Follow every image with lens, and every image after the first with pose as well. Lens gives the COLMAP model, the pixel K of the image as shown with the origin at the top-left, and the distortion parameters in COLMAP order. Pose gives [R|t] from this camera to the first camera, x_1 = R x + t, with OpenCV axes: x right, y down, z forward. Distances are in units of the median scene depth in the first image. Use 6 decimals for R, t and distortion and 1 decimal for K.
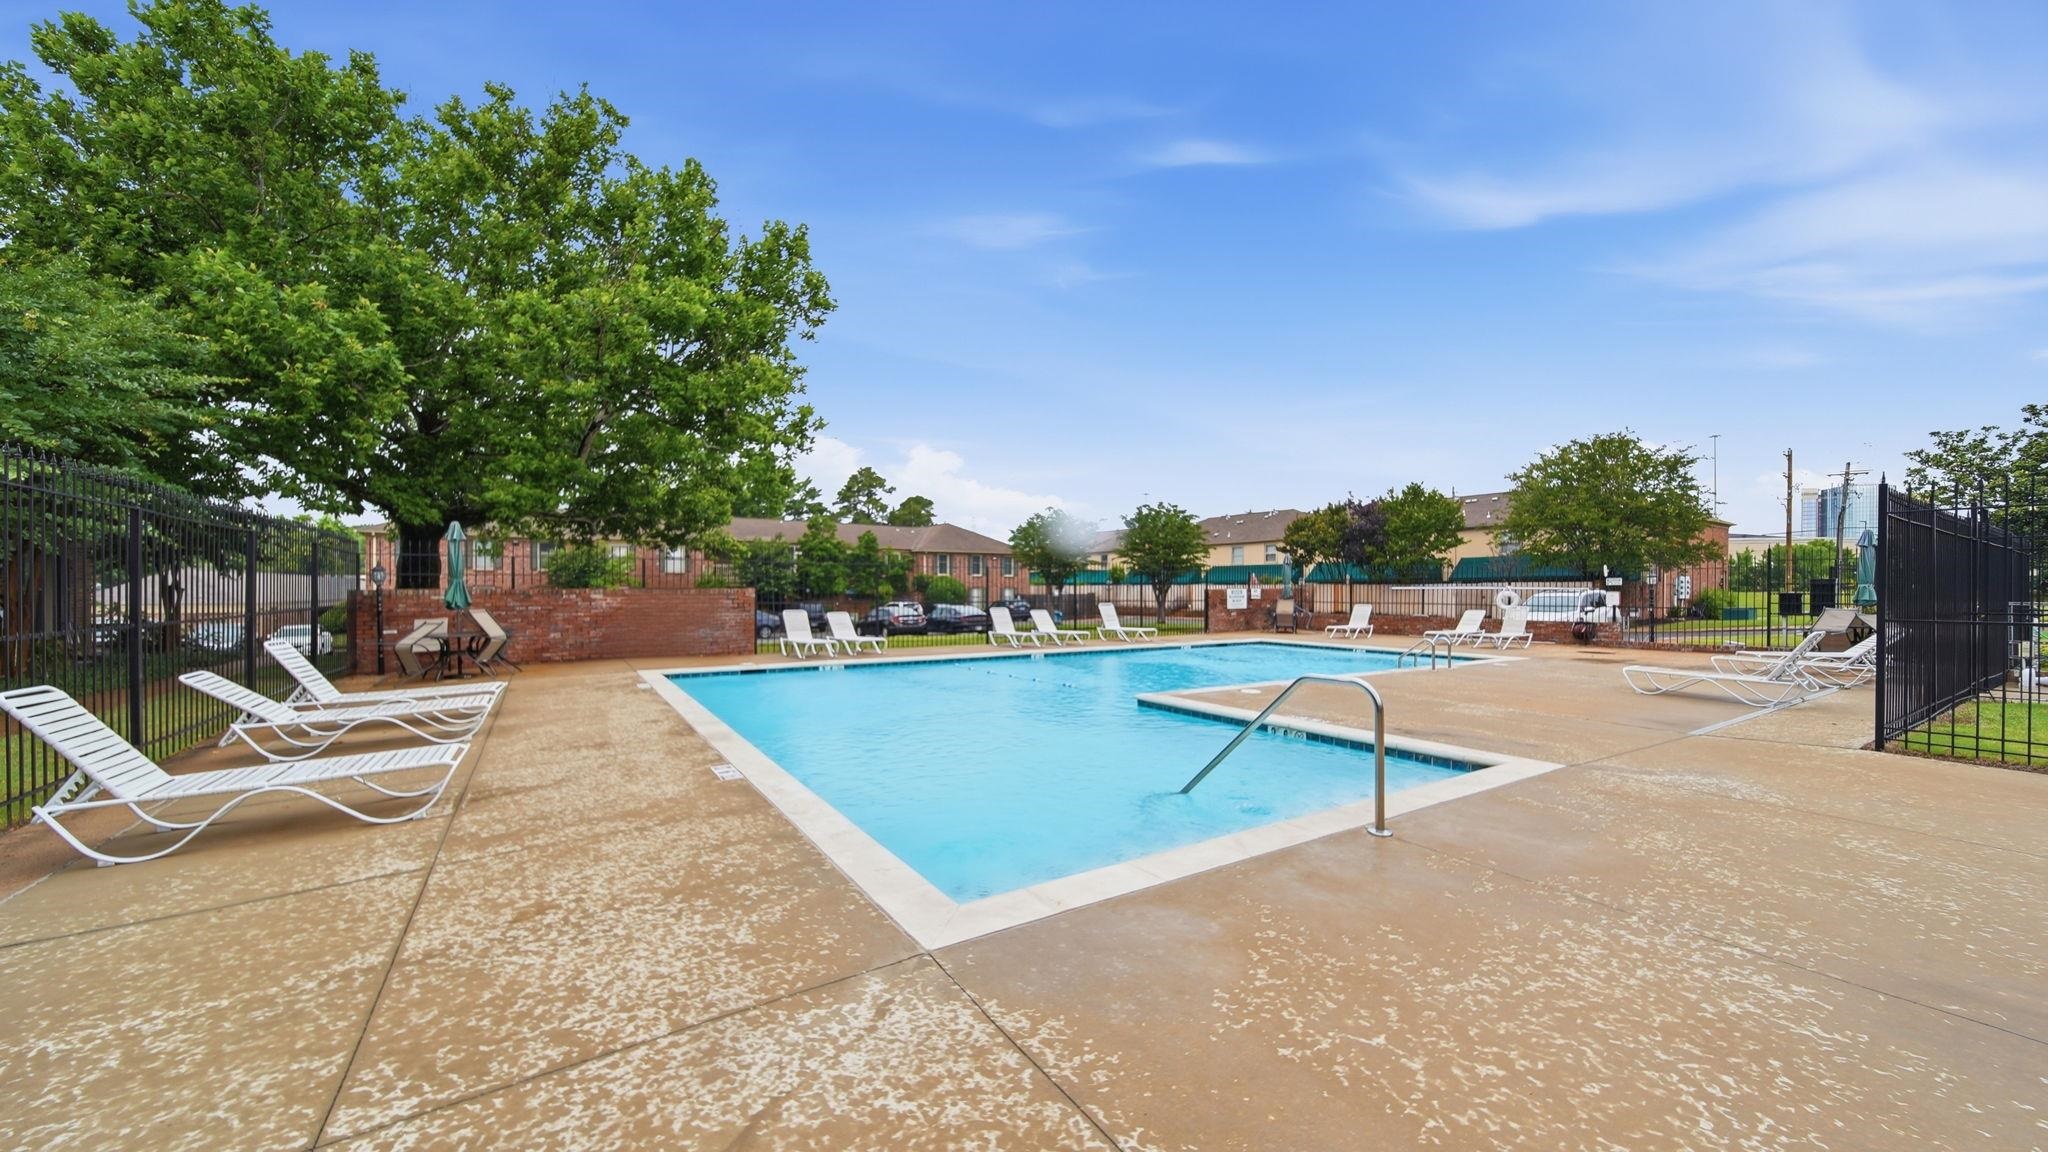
lens RADIAL K [[729.3, 0, 1023.0], [0, 729.3, 605.1], [0, 0, 1]] dist [0.008744, -0.003295]
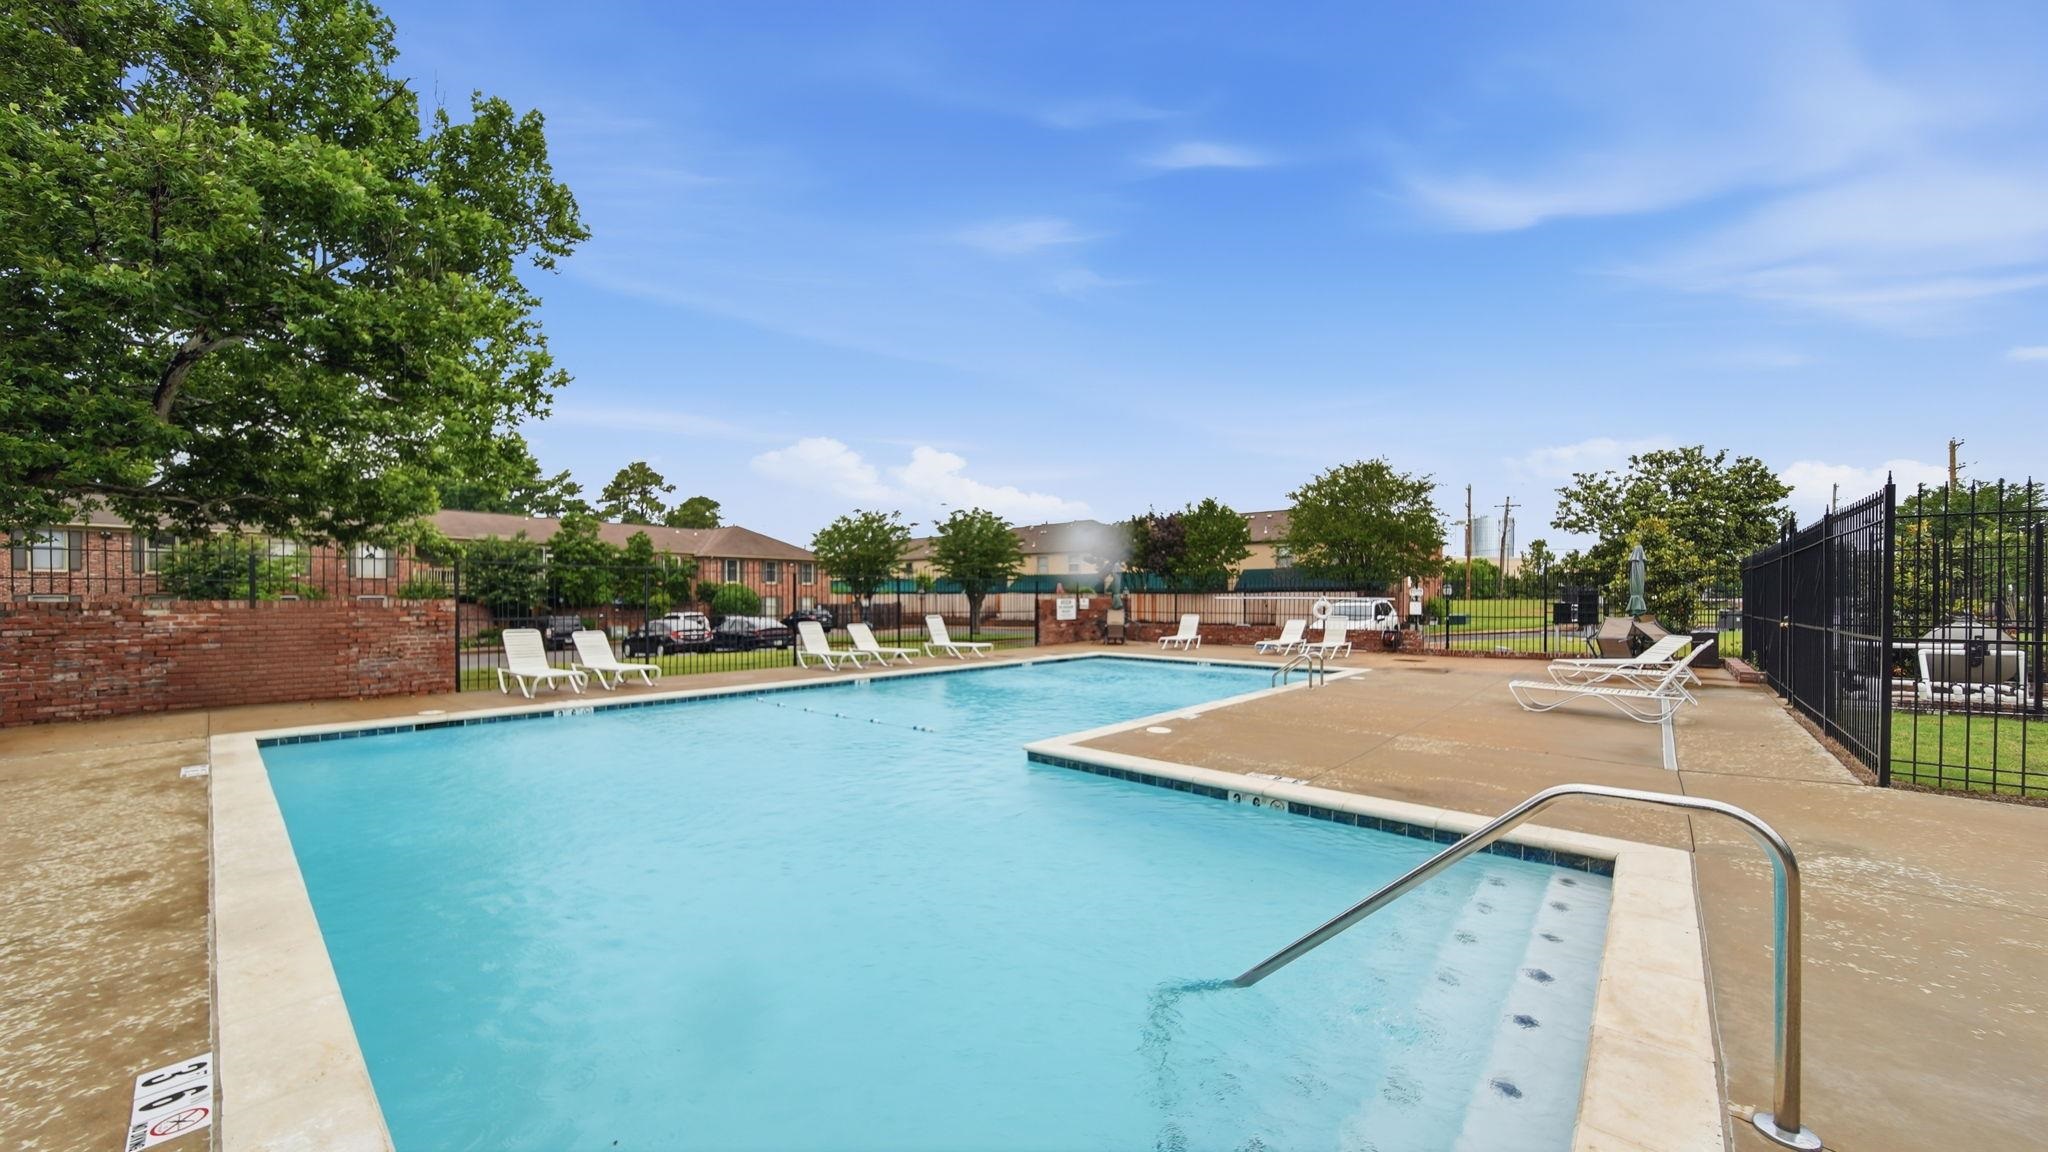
lens RADIAL K [[729.3, 0, 1023.0], [0, 729.3, 605.1], [0, 0, 1]] dist [0.008744, -0.003295]
pose [[0.963407, -0.002877, 0.268026, -0.015777], [0.006052, 0.999921, -0.011023, -0.003834], [-0.267974, 0.012242, 0.963348, 0.099119]]
